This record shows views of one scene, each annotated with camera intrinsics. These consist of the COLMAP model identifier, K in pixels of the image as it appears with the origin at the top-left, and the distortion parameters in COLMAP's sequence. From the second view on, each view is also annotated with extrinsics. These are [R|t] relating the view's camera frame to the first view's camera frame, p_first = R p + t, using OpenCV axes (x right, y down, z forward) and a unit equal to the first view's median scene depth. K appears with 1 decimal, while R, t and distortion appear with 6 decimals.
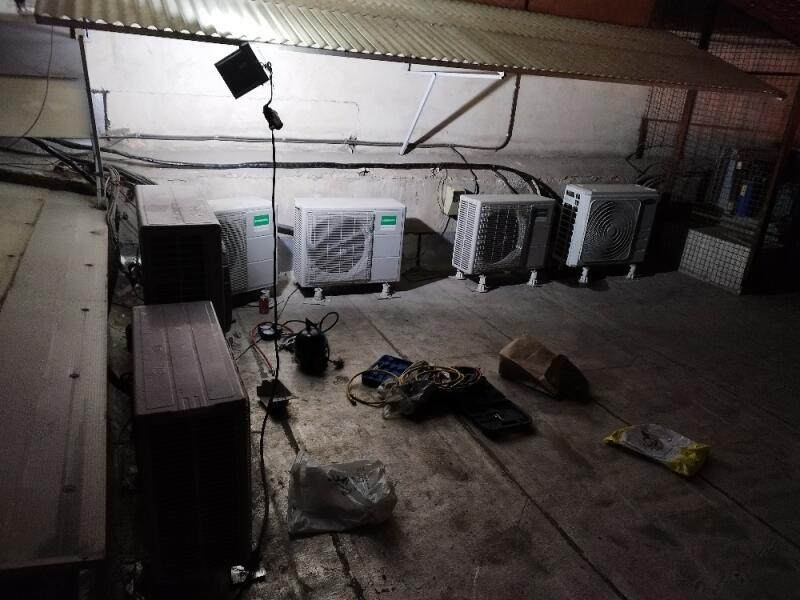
lens RADIAL K [[580.6, 0, 400.2], [0, 580.6, 307.0], [0, 0, 1]] dist [0.012953, 0.001331]
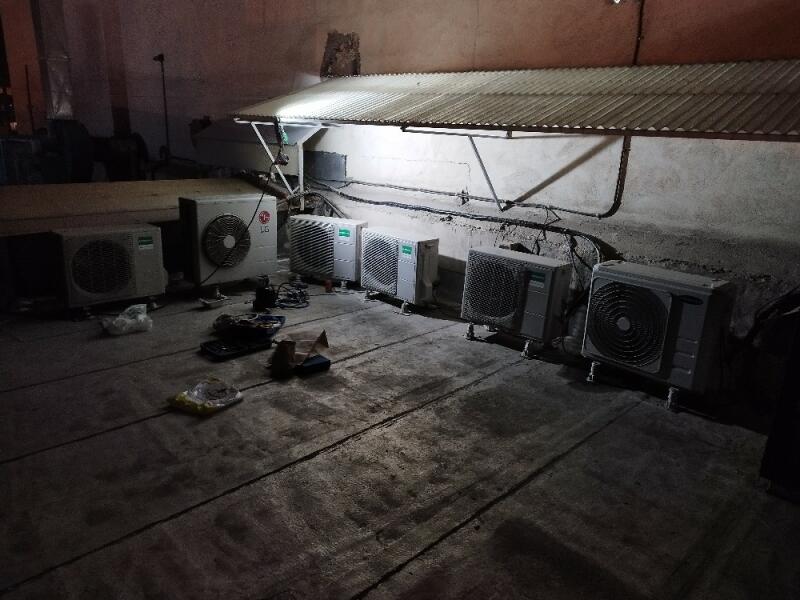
lens RADIAL K [[580.6, 0, 401.4], [0, 580.6, 296.0], [0, 0, 1]] dist [0.012953, 0.001331]
pose [[0.365659, 0.191341, -0.910869, 0.963430], [-0.361841, 0.930883, 0.050288, -0.099670], [0.857534, 0.311201, 0.409620, 0.440685]]
